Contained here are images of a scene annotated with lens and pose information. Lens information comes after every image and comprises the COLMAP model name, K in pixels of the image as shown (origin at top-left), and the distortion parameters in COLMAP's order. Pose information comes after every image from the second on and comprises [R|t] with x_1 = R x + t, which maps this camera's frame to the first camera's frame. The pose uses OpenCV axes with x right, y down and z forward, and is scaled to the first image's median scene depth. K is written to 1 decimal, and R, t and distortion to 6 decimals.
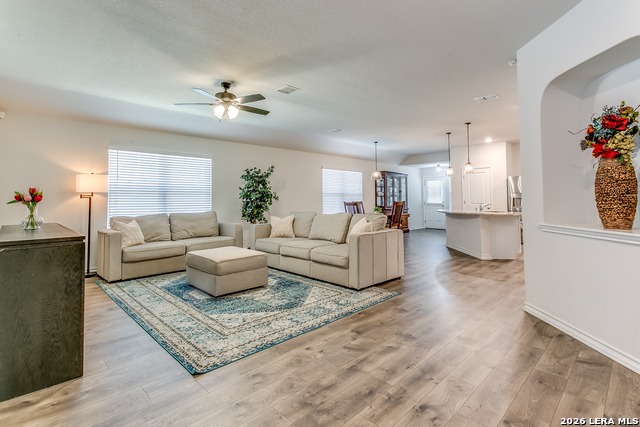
lens RADIAL K [[311.2, 0, 316.8], [0, 311.2, 213.2], [0, 0, 1]] dist [-0.000129, -0.005284]
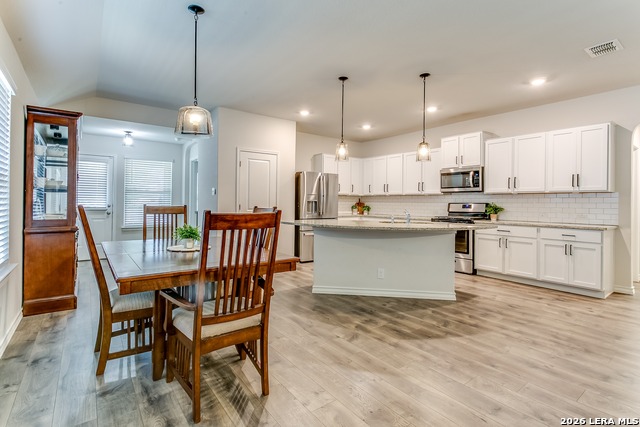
lens RADIAL K [[315.7, 0, 313.1], [0, 315.7, 215.2], [0, 0, 1]] dist [-0.002787, -0.000505]
pose [[0.136521, -0.042655, 0.989718, -0.075011], [0.039556, 0.998511, 0.037577, -0.031333], [-0.989847, 0.034019, 0.138005, 0.668716]]
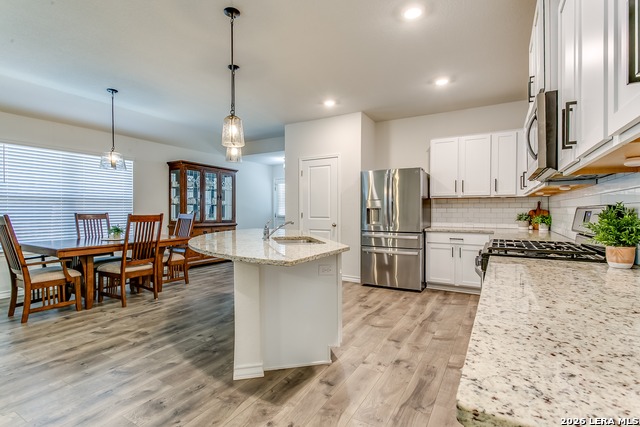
lens RADIAL K [[311.2, 0, 316.8], [0, 311.2, 213.2], [0, 0, 1]] dist [-0.000129, -0.005284]
pose [[0.962273, -0.000629, 0.272087, 0.284608], [0.011459, 0.999204, -0.038215, -0.013064], [-0.271846, 0.039891, 0.961514, 0.360361]]
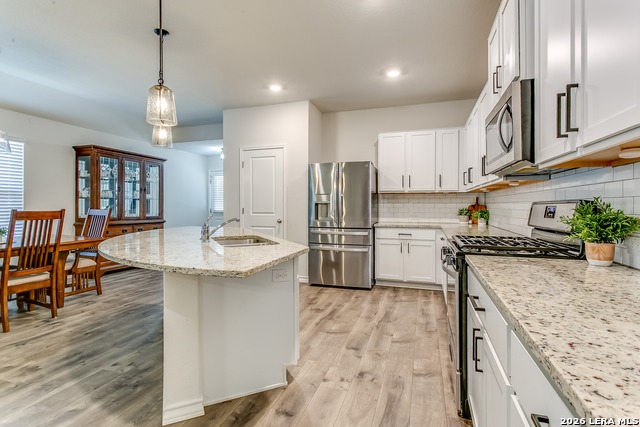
lens RADIAL K [[313.7, 0, 320.5], [0, 313.7, 207.2], [0, 0, 1]] dist [0.004460, -0.006247]
pose [[0.883762, 0.000304, 0.467937, 0.283747], [0.020150, 0.999047, -0.038705, -0.014362], [-0.467503, 0.043635, 0.882914, 0.392007]]
